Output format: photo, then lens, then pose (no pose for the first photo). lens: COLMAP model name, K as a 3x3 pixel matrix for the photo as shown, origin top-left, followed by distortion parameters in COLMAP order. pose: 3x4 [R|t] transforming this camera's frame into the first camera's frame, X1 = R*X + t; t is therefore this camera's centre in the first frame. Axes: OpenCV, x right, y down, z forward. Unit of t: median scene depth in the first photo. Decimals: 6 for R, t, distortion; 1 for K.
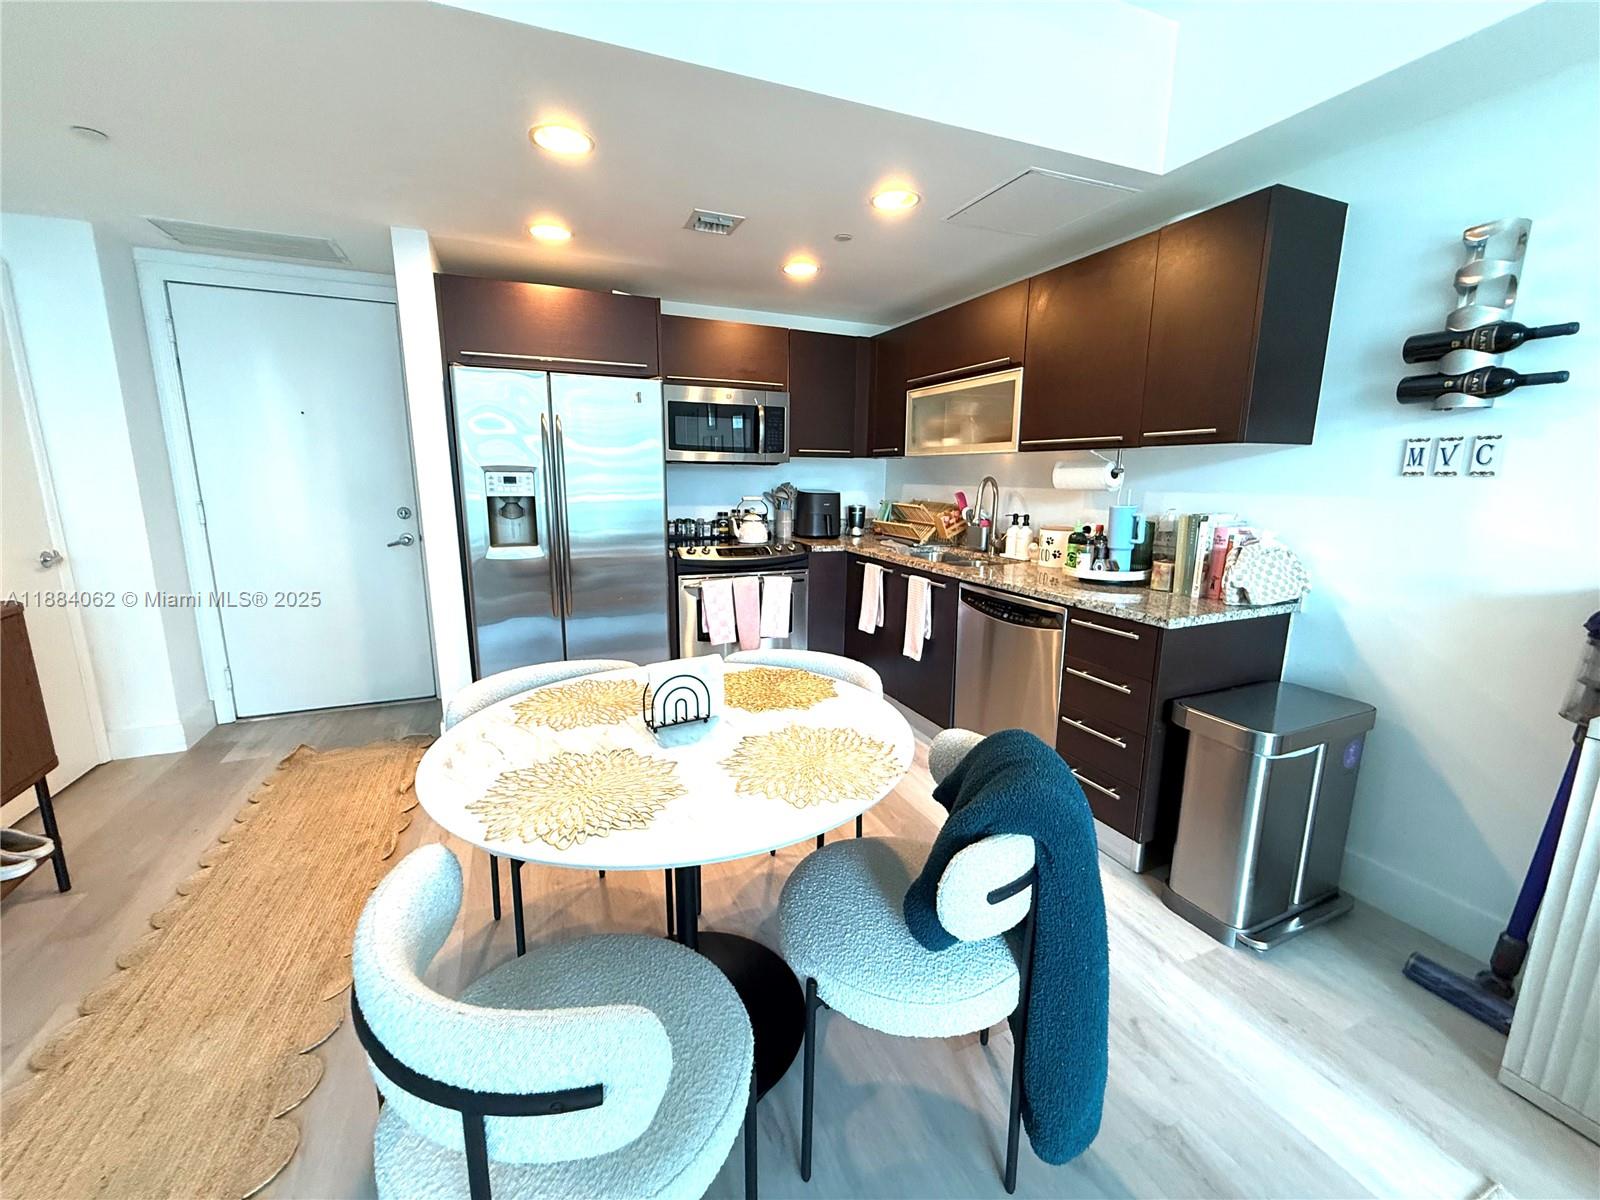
lens RADIAL K [[638.8, 0, 797.4], [0, 638.8, 595.8], [0, 0, 1]] dist [0.001143, -0.000310]
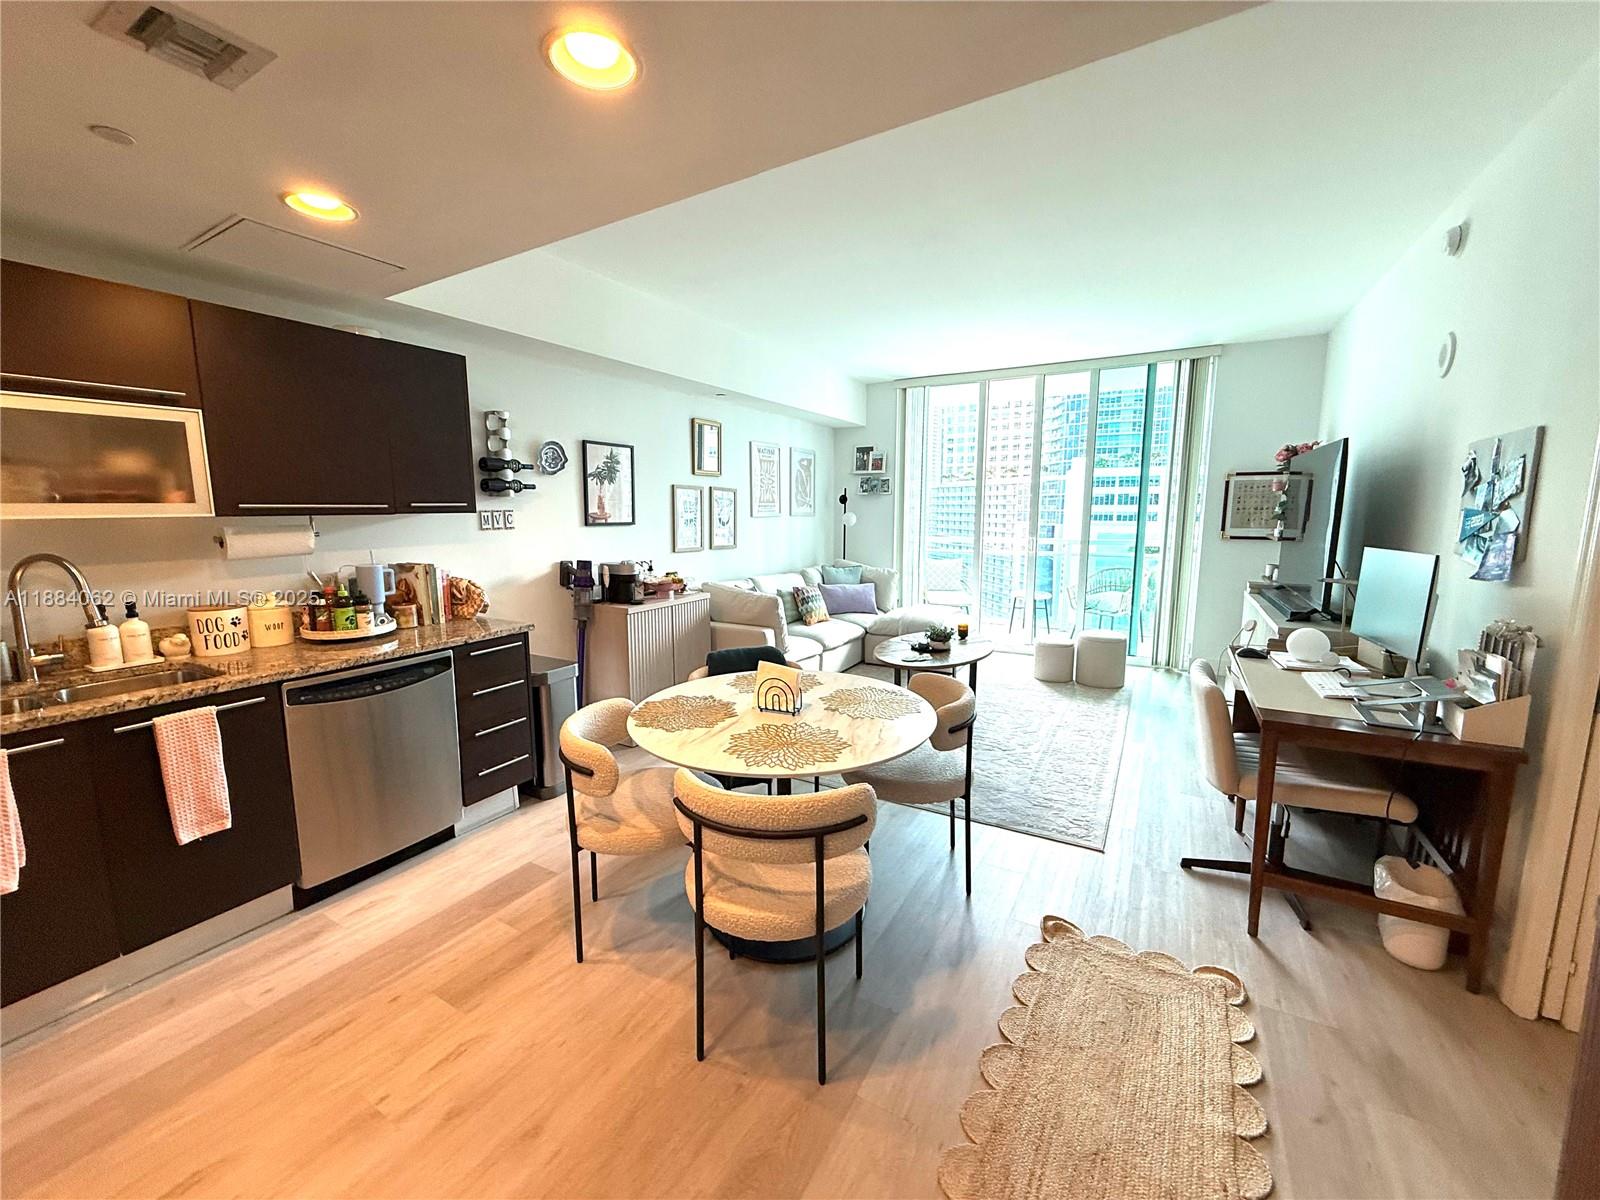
lens RADIAL K [[638.8, 0, 797.4], [0, 638.8, 595.8], [0, 0, 1]] dist [0.001143, -0.000310]
pose [[-0.597217, -0.116029, 0.793643, -0.792755], [0.151491, 0.955355, 0.253669, -0.248725], [-0.787644, 0.271725, -0.552976, 1.000685]]
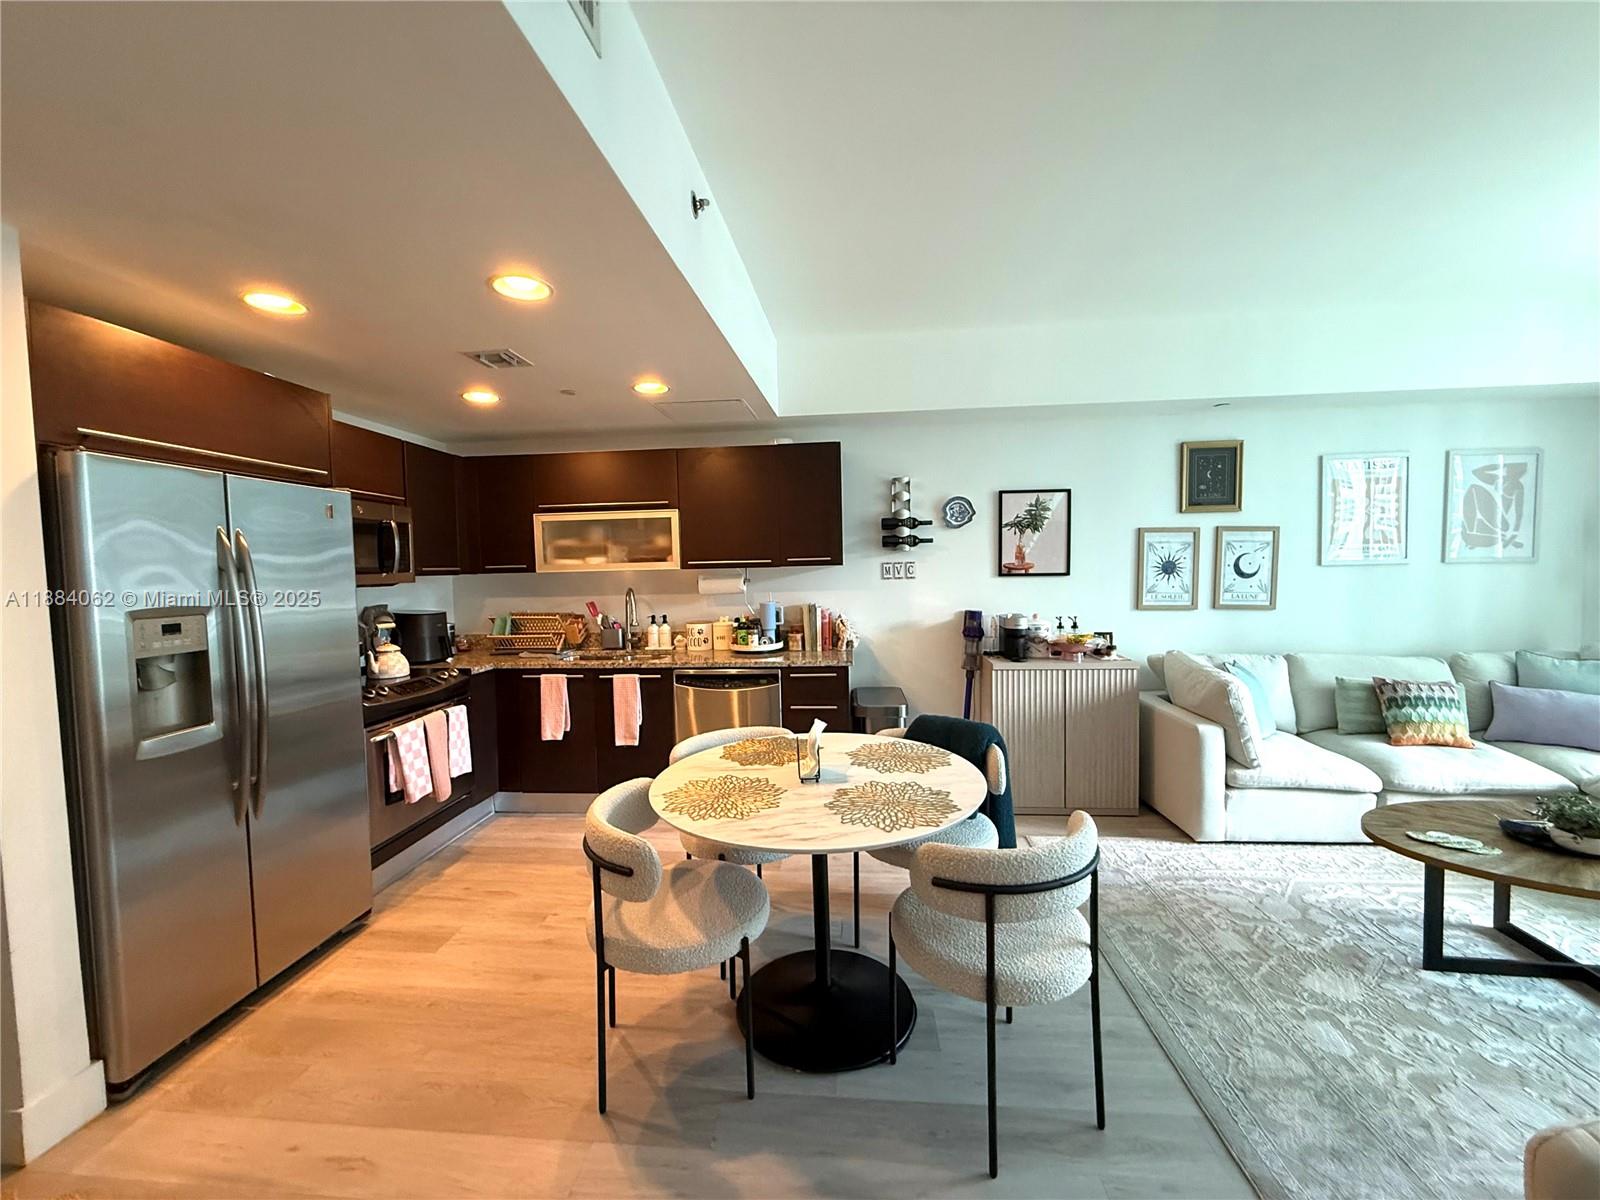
lens RADIAL K [[638.8, 0, 797.4], [0, 638.8, 595.8], [0, 0, 1]] dist [0.001143, -0.000310]
pose [[0.476049, -0.058411, 0.877477, -0.811640], [0.191578, 0.980716, -0.038652, -0.077944], [-0.858298, 0.186506, 0.478059, 0.167453]]
